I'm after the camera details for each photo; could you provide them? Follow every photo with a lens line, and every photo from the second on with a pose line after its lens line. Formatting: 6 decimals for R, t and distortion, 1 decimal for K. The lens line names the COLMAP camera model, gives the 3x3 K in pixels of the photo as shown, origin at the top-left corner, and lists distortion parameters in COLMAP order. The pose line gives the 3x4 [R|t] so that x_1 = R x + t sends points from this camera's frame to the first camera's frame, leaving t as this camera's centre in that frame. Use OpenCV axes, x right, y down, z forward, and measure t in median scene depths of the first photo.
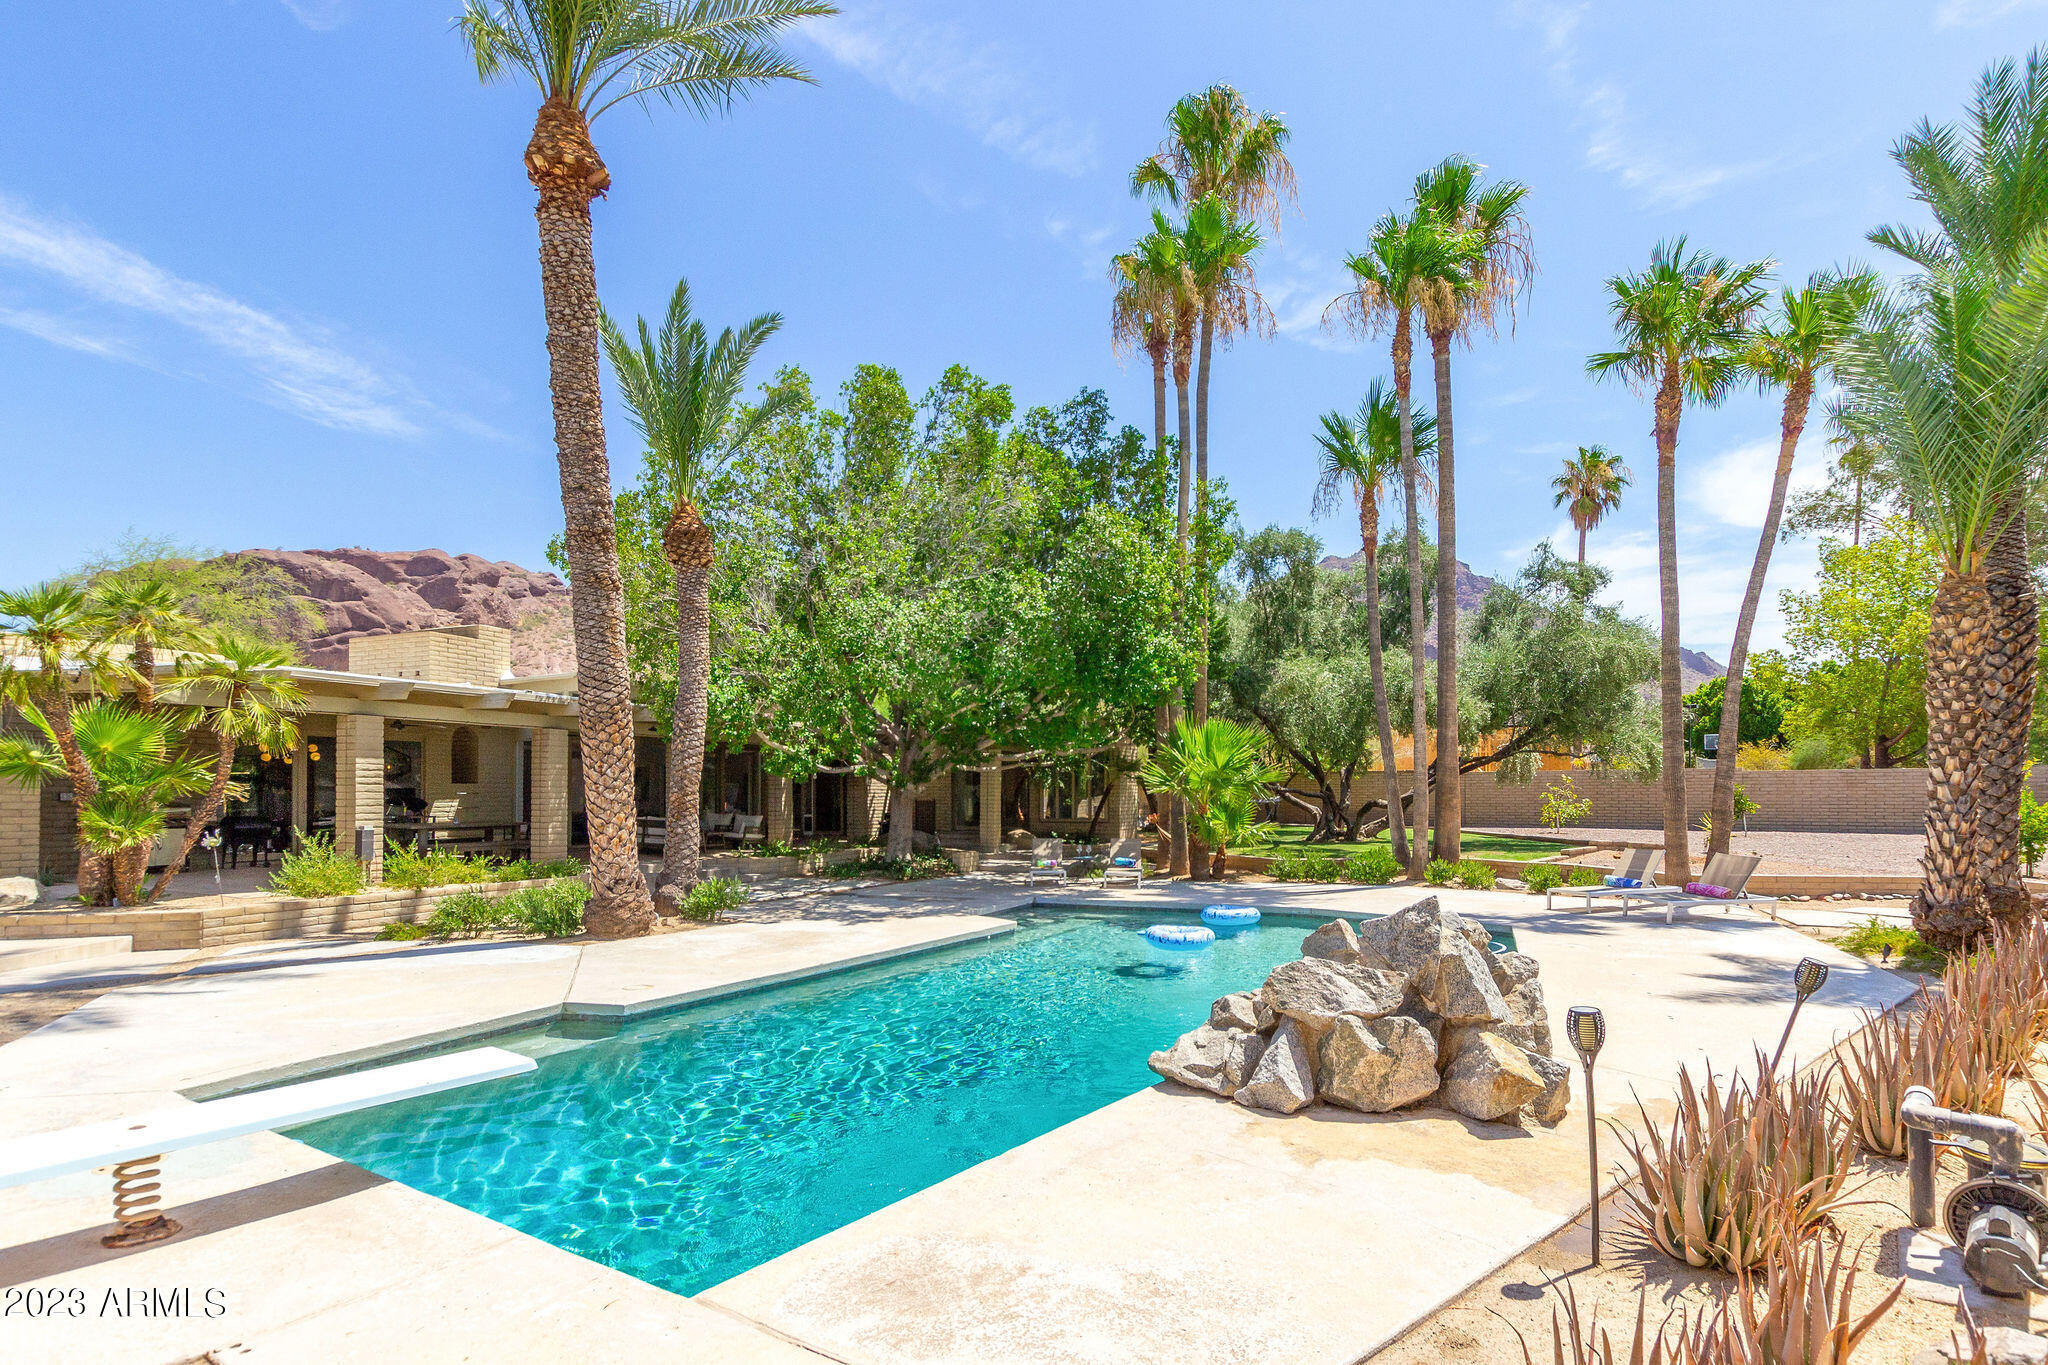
lens RADIAL K [[977.1, 0, 1026.0], [0, 977.1, 773.0], [0, 0, 1]] dist [0.002115, 0.000350]
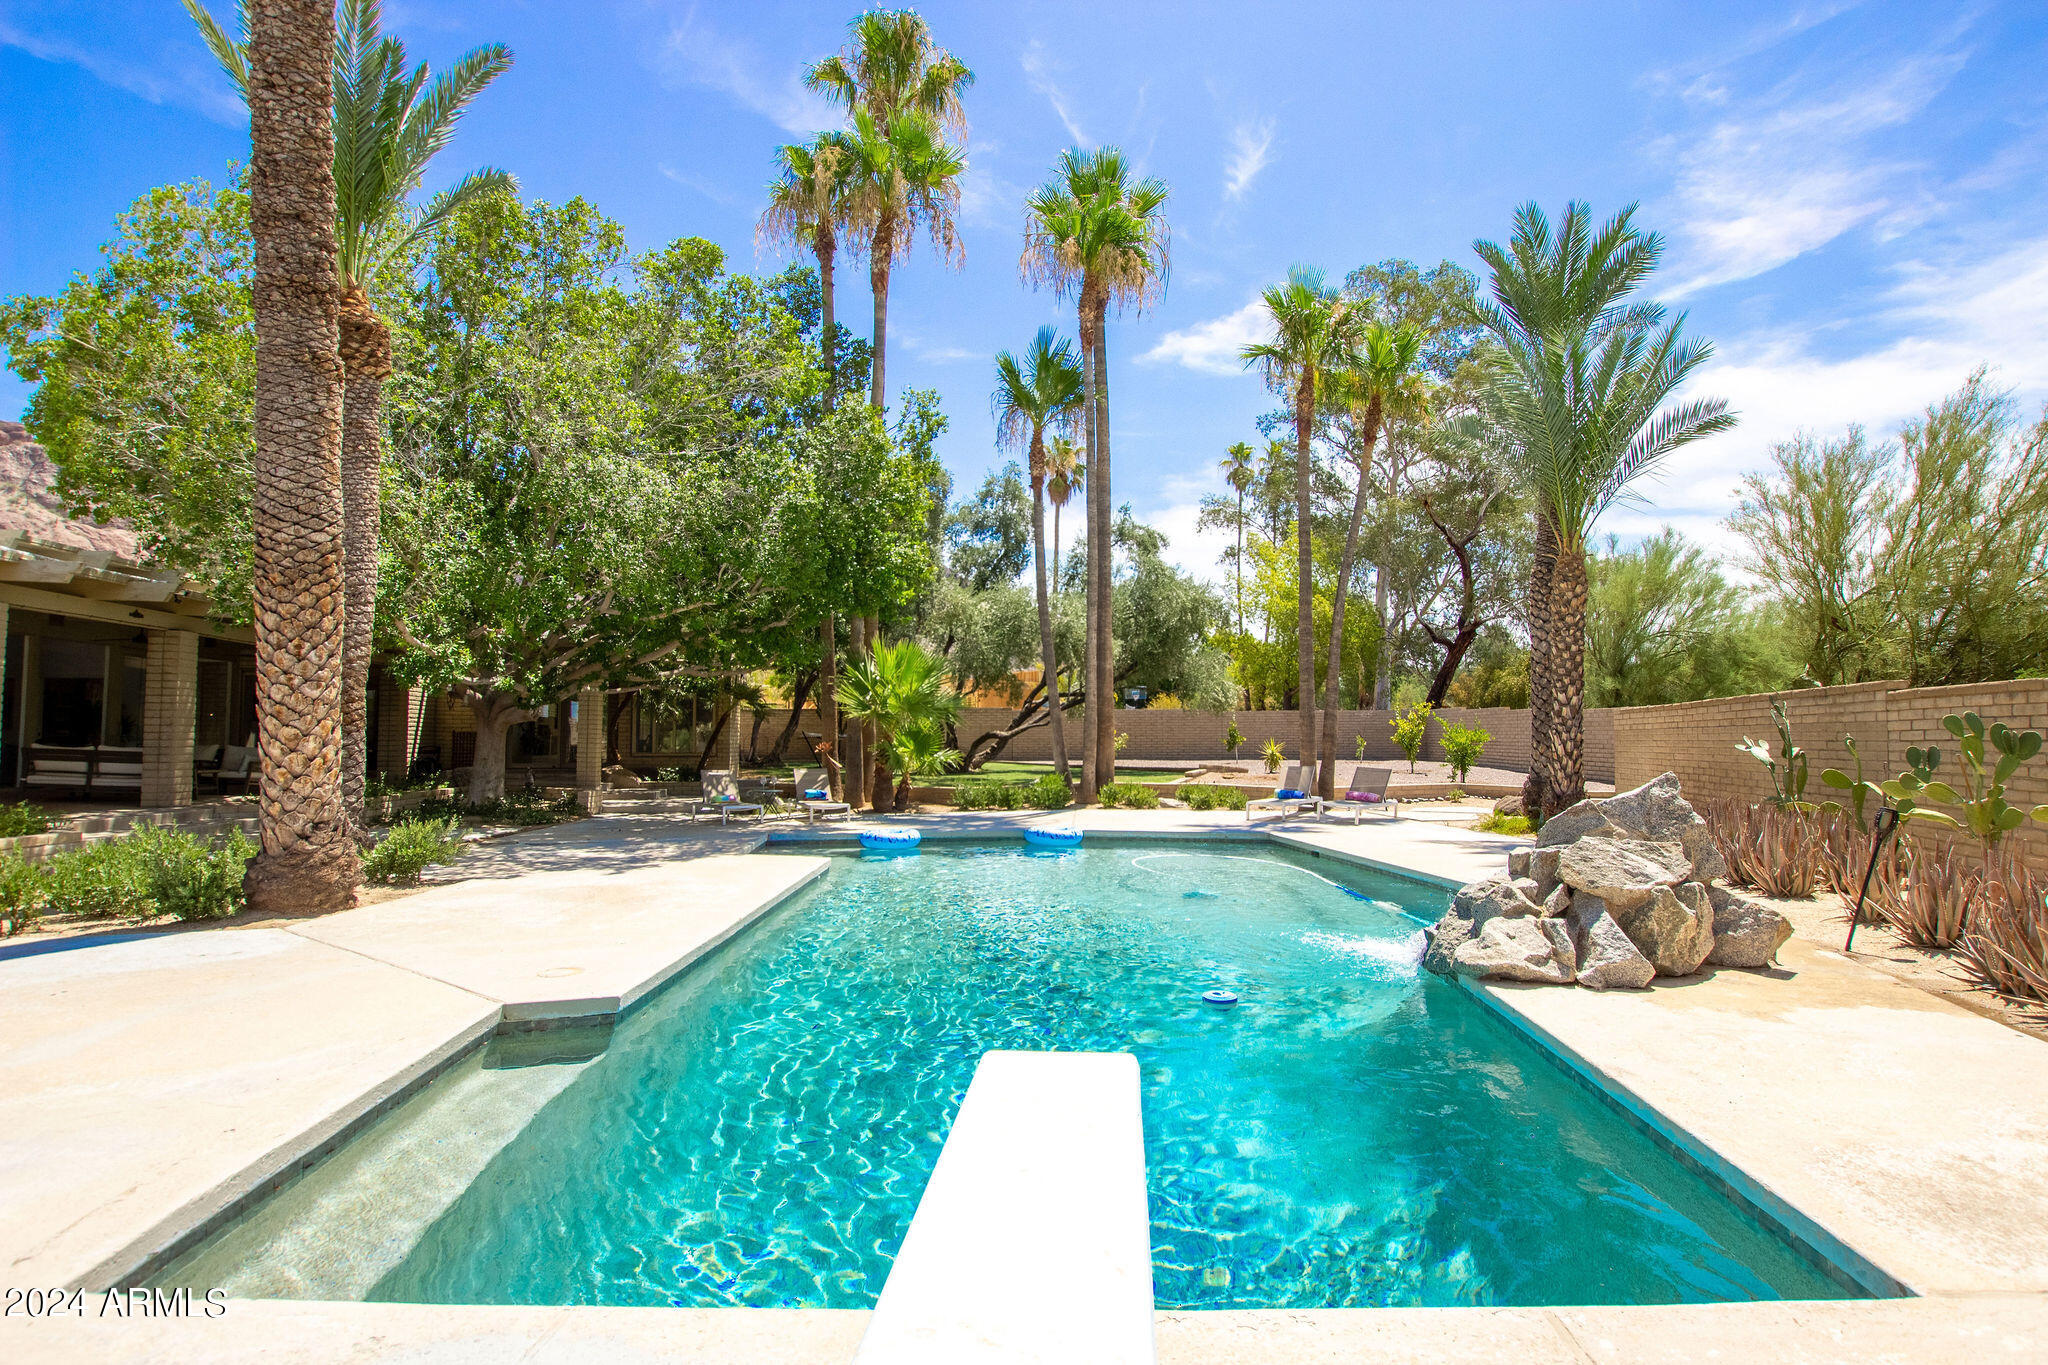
lens RADIAL K [[987.3, 0, 1024.0], [0, 987.3, 682.5], [0, 0, 1]] dist [-0.057138, 0.011835]
pose [[0.851789, 0.030639, 0.522988, -0.354294], [-0.012260, 0.999181, -0.038569, 0.035151], [-0.523741, 0.026440, 0.851467, 0.212080]]
